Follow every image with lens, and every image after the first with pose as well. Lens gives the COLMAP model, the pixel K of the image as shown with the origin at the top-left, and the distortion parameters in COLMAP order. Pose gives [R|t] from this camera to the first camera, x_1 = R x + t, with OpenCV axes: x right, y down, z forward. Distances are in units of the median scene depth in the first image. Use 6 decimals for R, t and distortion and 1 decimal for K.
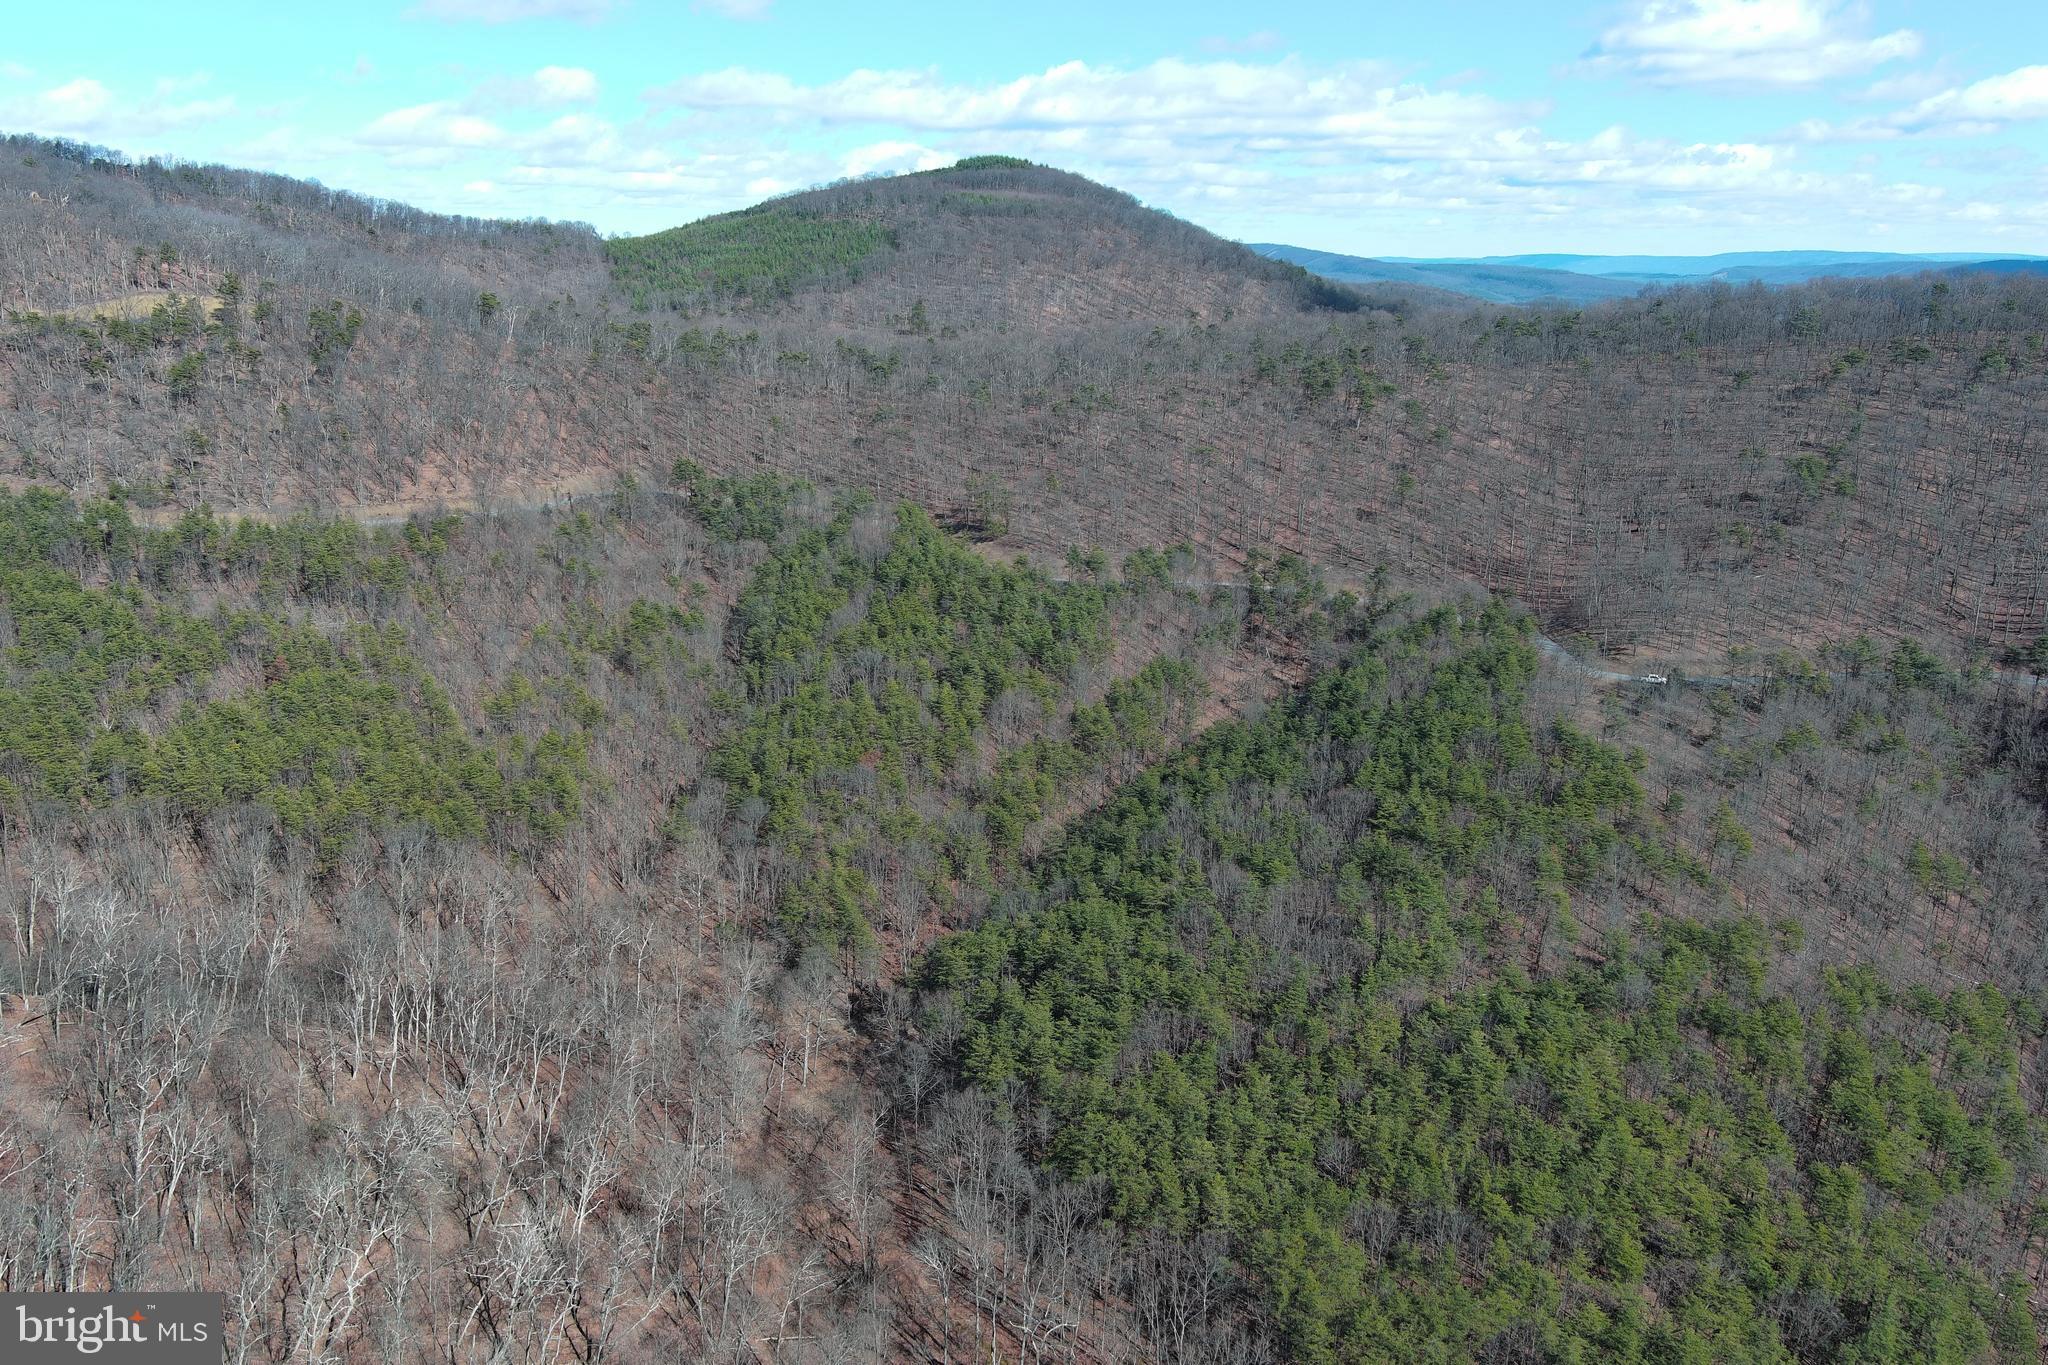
lens RADIAL K [[1588.6, 0, 1012.8], [0, 1588.6, 679.8], [0, 0, 1]] dist [0.025757, -0.023562]
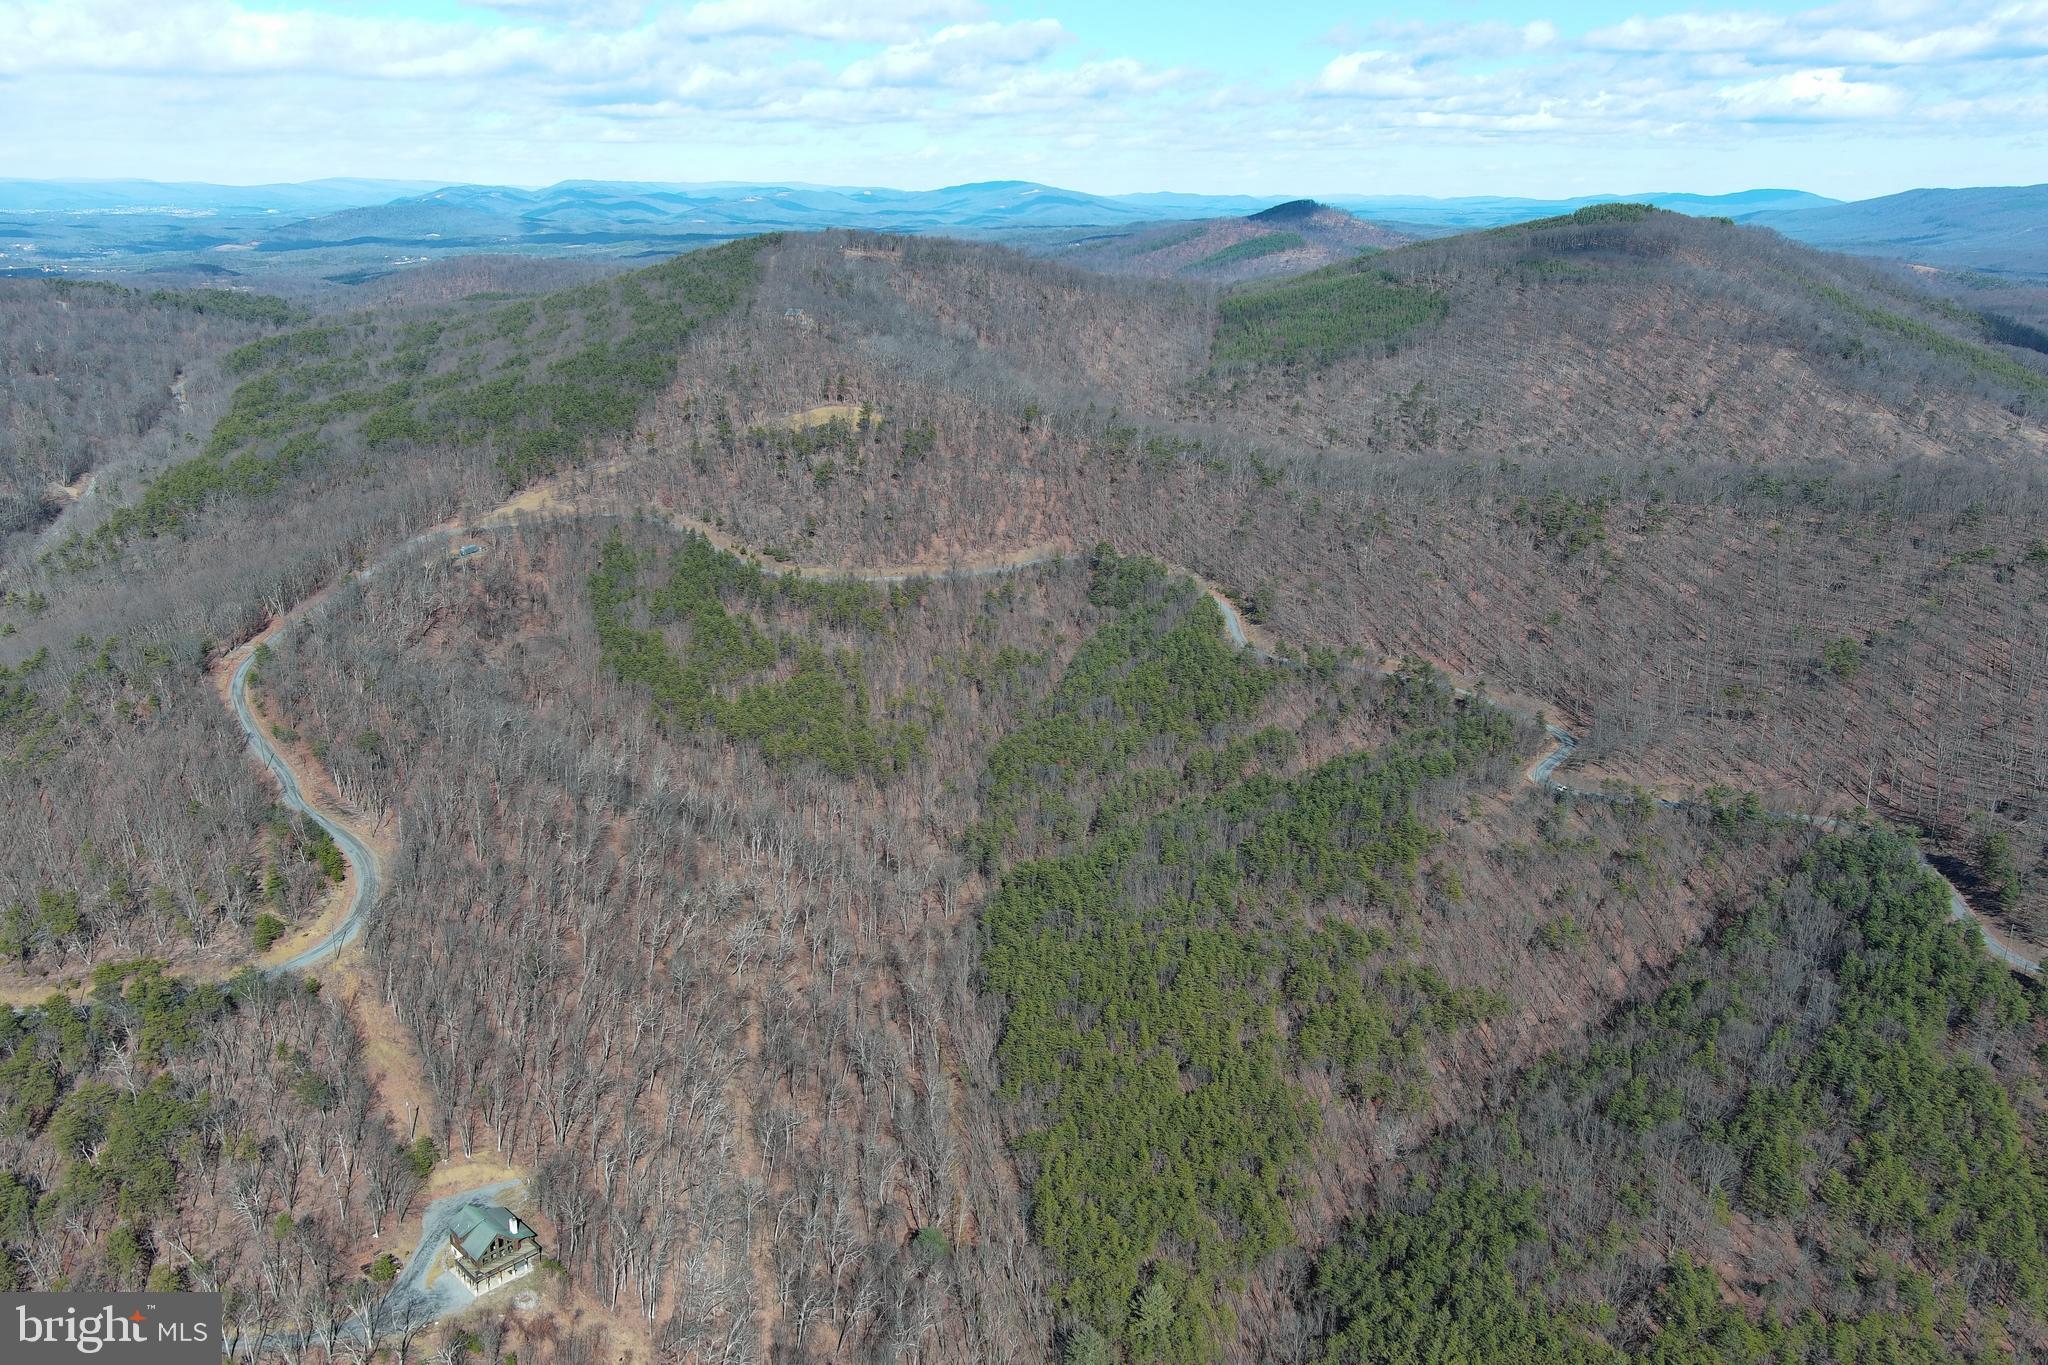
lens RADIAL K [[1588.6, 0, 1017.6], [0, 1588.6, 681.6], [0, 0, 1]] dist [0.025757, -0.023562]
pose [[0.887790, 0.131091, -0.441184, 0.589842], [-0.113680, 0.991336, 0.065803, -0.140493], [0.445988, -0.008265, 0.895001, -0.568444]]
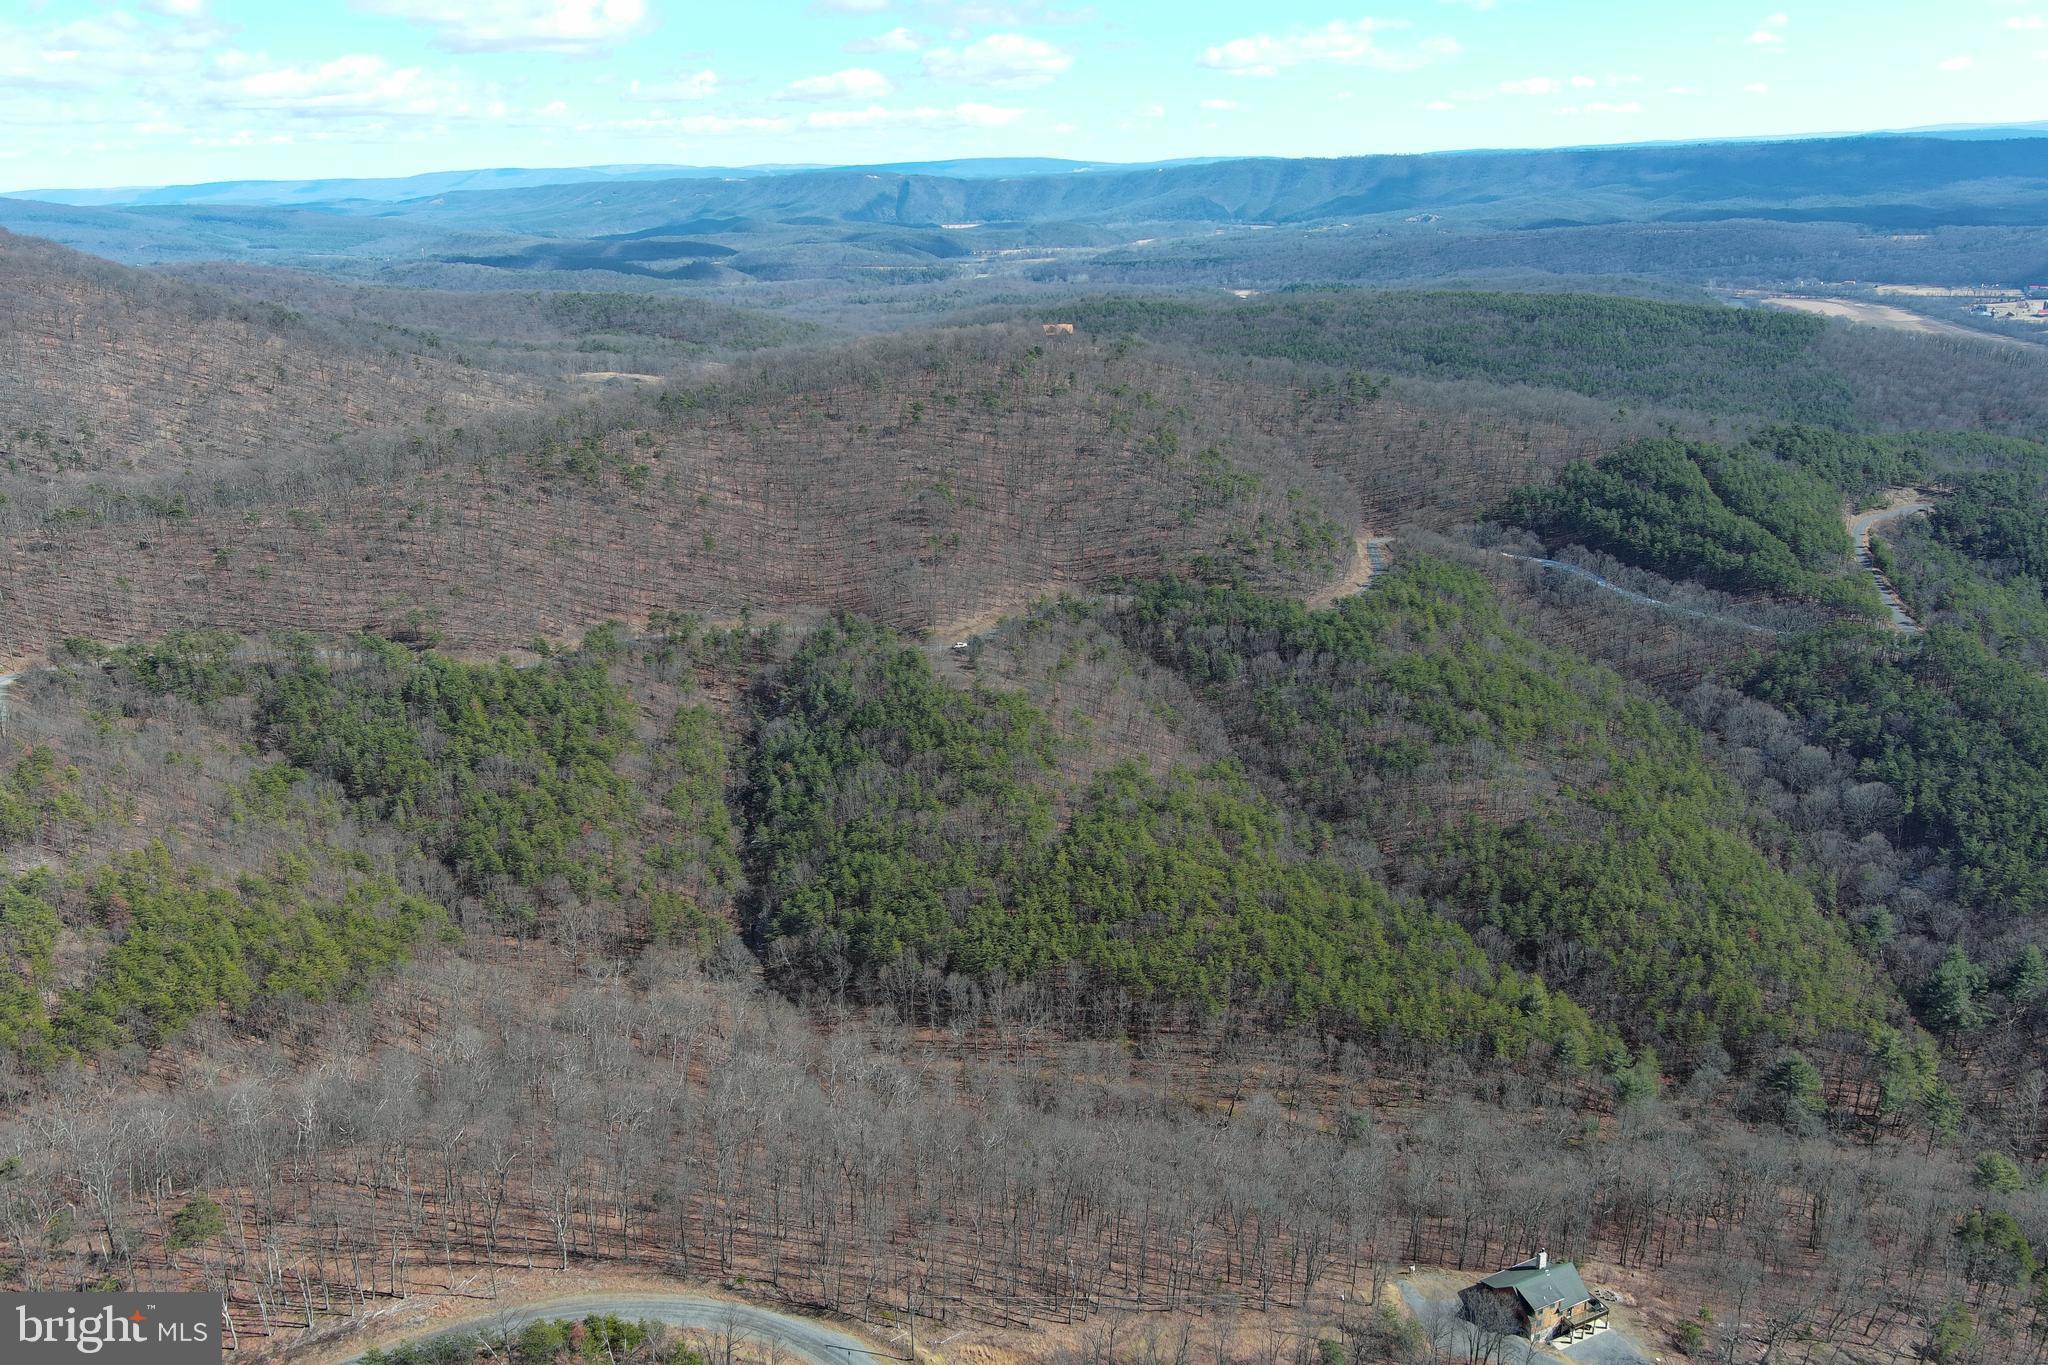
lens RADIAL K [[1588.6, 0, 1022.7], [0, 1588.6, 693.6], [0, 0, 1]] dist [0.025757, -0.023562]
pose [[0.725789, -0.248376, 0.641513, -0.643519], [0.211693, 0.967932, 0.135253, -0.164231], [-0.654535, 0.037639, 0.755094, -0.314483]]
